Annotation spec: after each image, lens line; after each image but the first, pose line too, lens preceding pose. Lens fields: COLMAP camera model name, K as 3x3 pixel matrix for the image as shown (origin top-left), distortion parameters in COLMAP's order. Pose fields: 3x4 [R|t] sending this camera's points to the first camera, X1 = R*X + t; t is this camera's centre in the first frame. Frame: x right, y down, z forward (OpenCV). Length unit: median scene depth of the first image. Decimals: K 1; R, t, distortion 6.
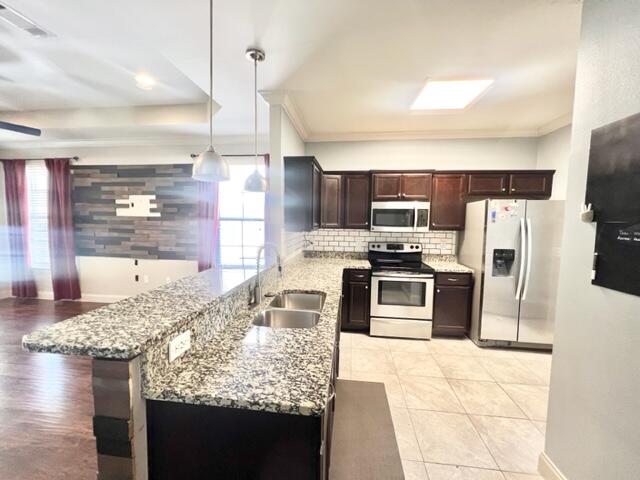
lens RADIAL K [[256.6, 0, 320.6], [0, 256.6, 239.5], [0, 0, 1]] dist [-0.000059, 0.000235]
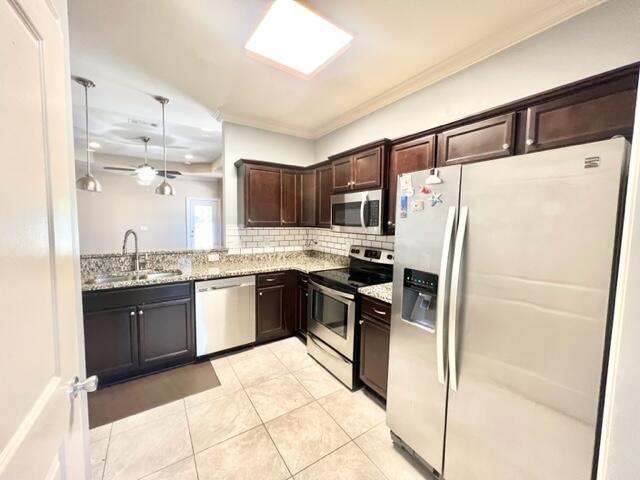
lens RADIAL K [[256.6, 0, 319.7], [0, 256.6, 239.1], [0, 0, 1]] dist [-0.000059, 0.000235]
pose [[0.641552, 0.053555, -0.765207, 0.661796], [-0.070398, 0.997461, 0.010789, -0.010695], [0.763842, 0.046948, 0.643693, 0.358302]]
